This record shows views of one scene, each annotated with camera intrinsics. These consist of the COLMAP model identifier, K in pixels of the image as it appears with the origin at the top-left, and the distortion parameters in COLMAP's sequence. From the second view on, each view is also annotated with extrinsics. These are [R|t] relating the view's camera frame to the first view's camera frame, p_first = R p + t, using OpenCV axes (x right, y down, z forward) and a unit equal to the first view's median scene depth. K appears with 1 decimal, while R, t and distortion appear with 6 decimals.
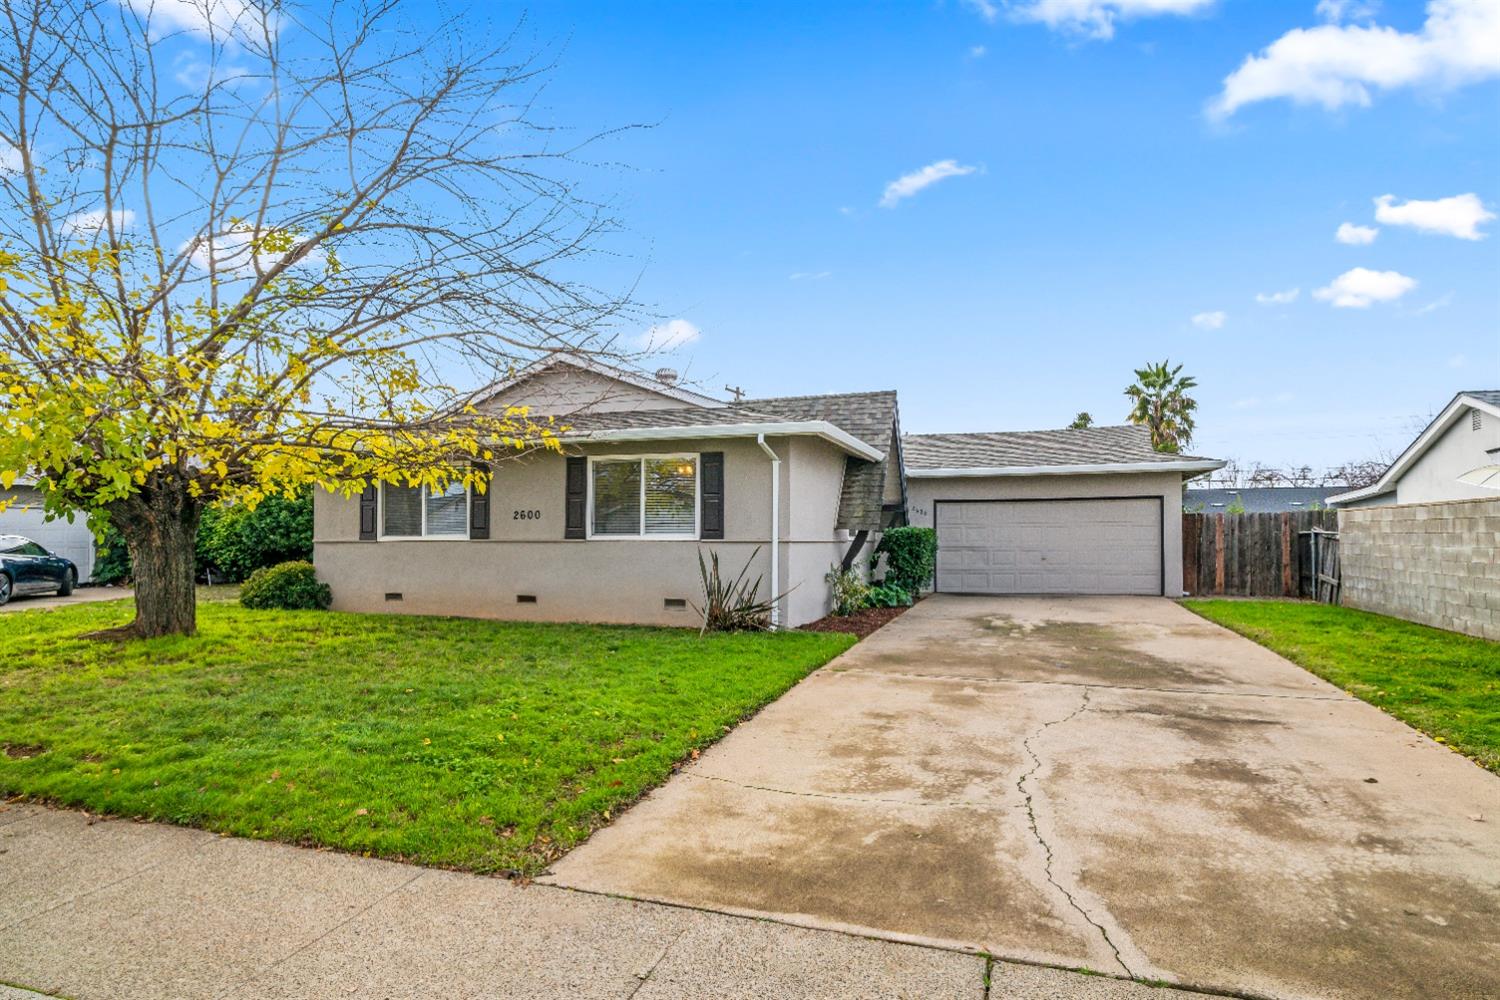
lens RADIAL K [[879.6, 0, 749.7], [0, 879.6, 524.0], [0, 0, 1]] dist [0.002140, 0.000602]
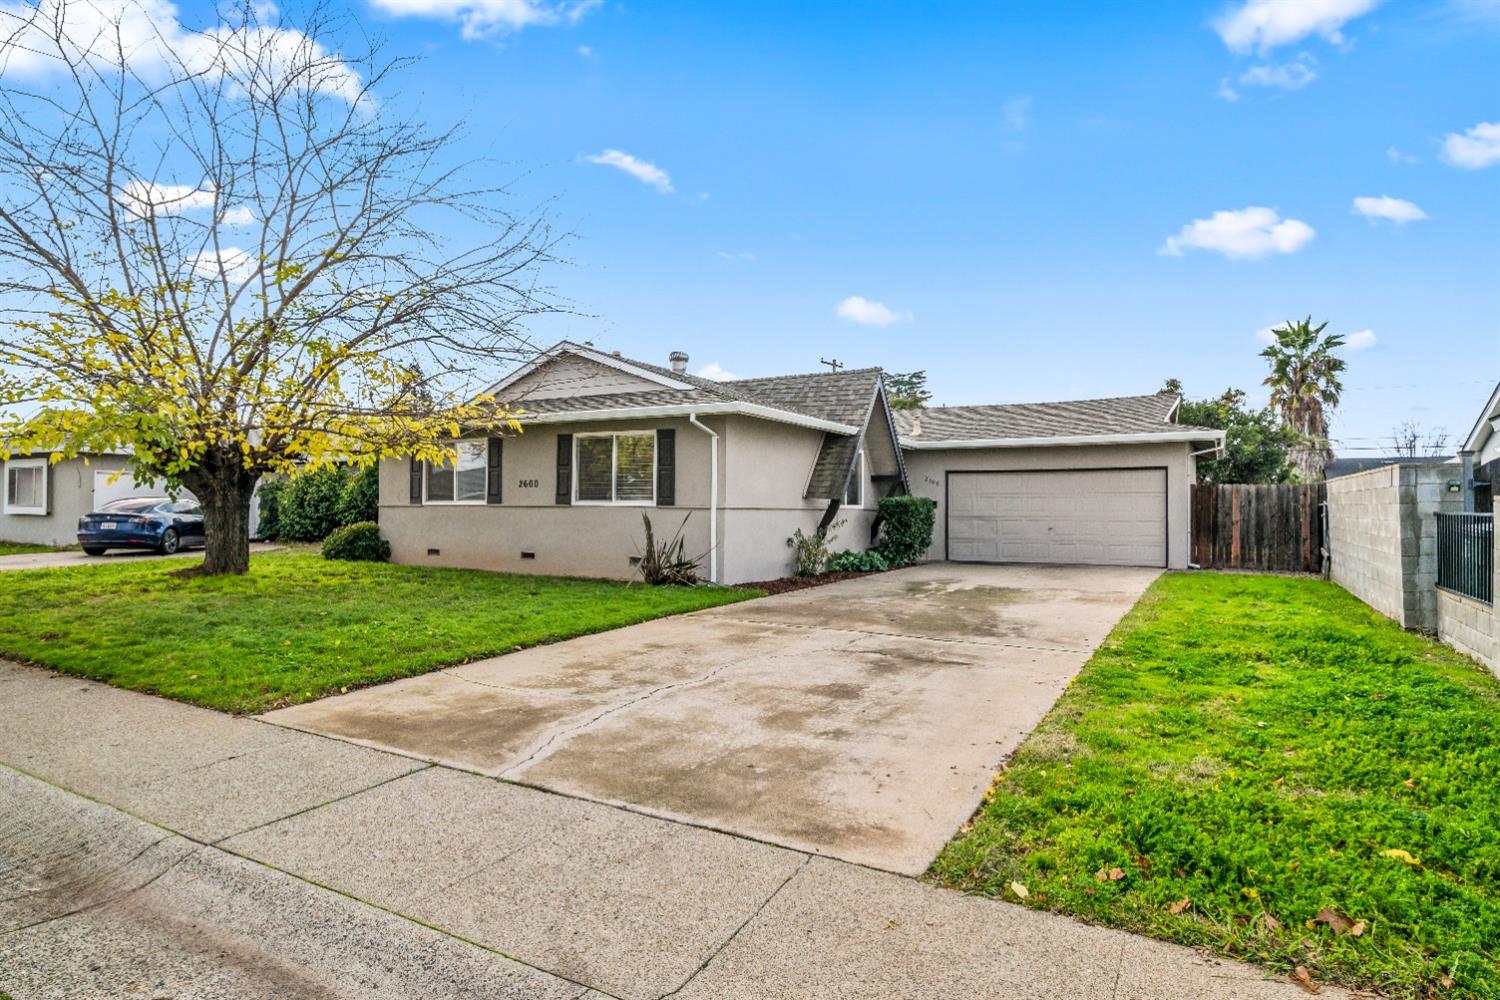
lens RADIAL K [[901.6, 0, 750.0], [0, 901.6, 500.0], [0, 0, 1]] dist [0.000470, 0.000477]
pose [[0.978307, 0.006890, -0.207045, 0.287944], [-0.005516, 0.999959, 0.007211, 0.000936], [0.207086, -0.005912, 0.978305, -0.114932]]
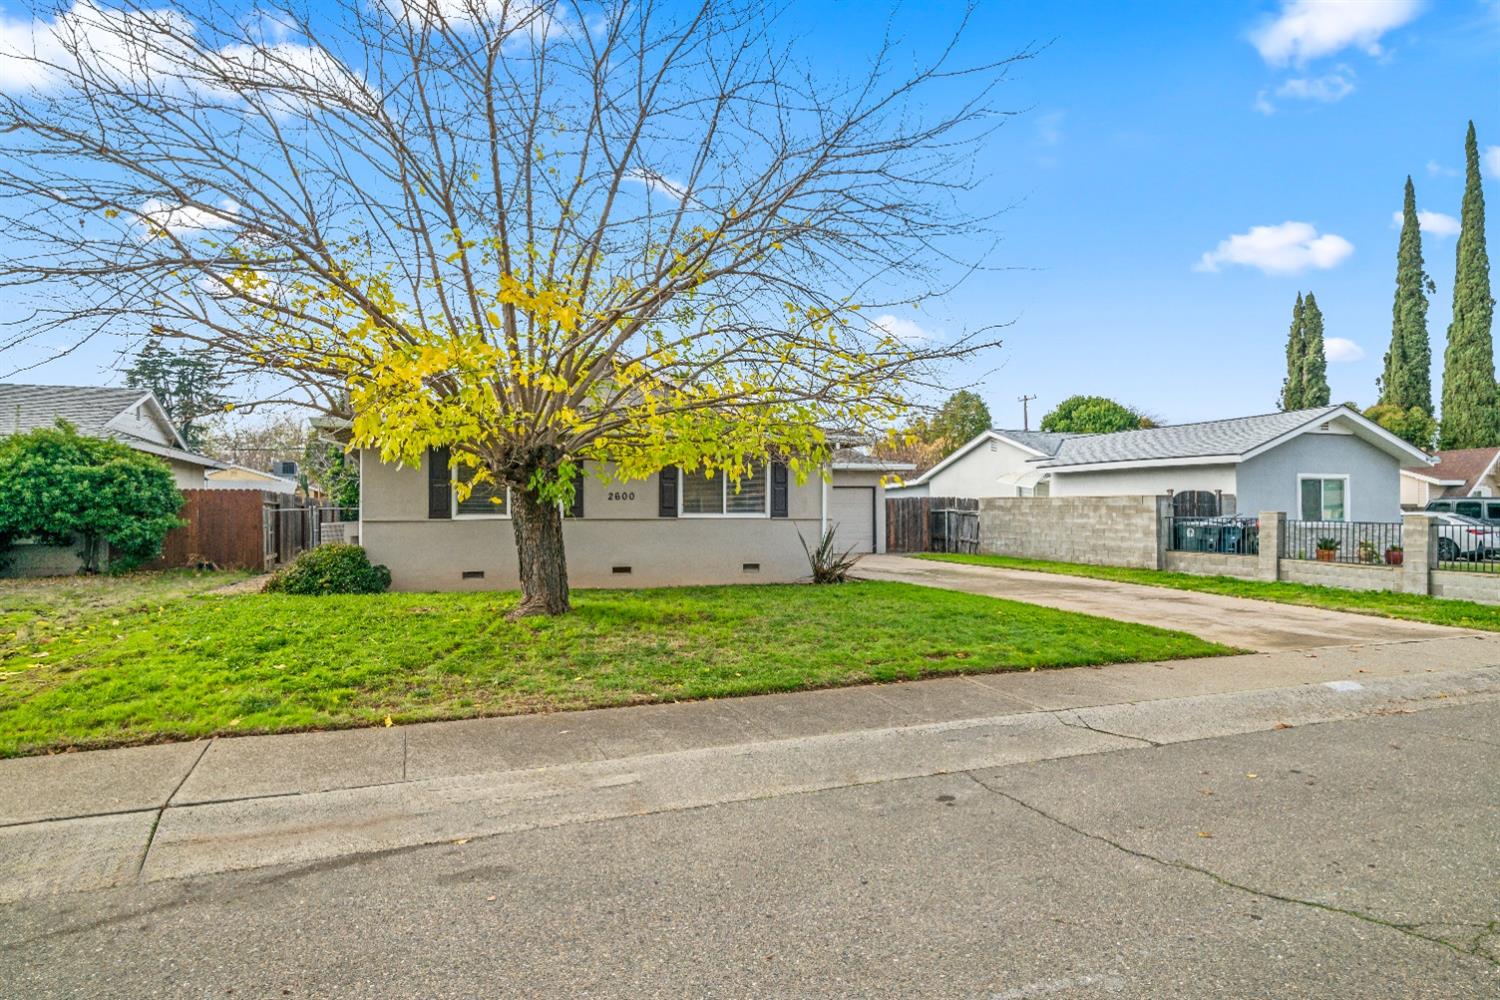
lens RADIAL K [[879.6, 0, 749.7], [0, 879.6, 524.0], [0, 0, 1]] dist [0.002140, 0.000602]
pose [[0.742706, -0.008570, 0.669563, -0.909968], [-0.012148, 0.999581, 0.026269, -0.006652], [-0.669507, -0.027644, 0.742291, 0.037948]]
